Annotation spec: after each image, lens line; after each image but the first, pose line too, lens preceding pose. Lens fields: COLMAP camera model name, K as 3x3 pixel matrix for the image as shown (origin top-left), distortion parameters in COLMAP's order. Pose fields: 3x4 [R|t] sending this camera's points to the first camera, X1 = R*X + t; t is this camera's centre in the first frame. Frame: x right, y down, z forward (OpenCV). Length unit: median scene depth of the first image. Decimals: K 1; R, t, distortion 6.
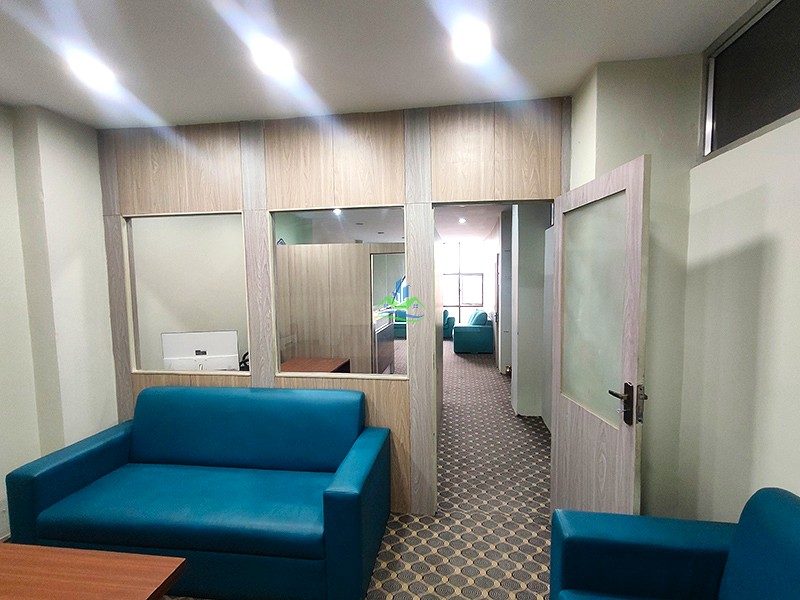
lens RADIAL K [[365.5, 0, 402.9], [0, 365.5, 303.6], [0, 0, 1]] dist [0.005680, 0.000701]
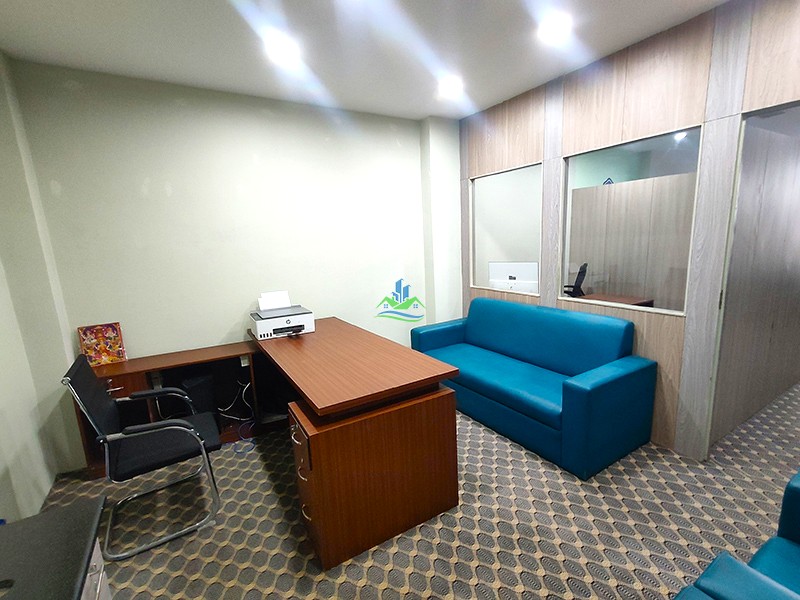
lens RADIAL K [[365.5, 0, 402.8], [0, 365.5, 297.4], [0, 0, 1]] dist [0.005680, 0.000701]
pose [[0.624123, 0.116162, -0.772643, 0.272722], [-0.015391, 0.990522, 0.136487, 0.037177], [0.781175, -0.073292, 0.619995, -0.152937]]
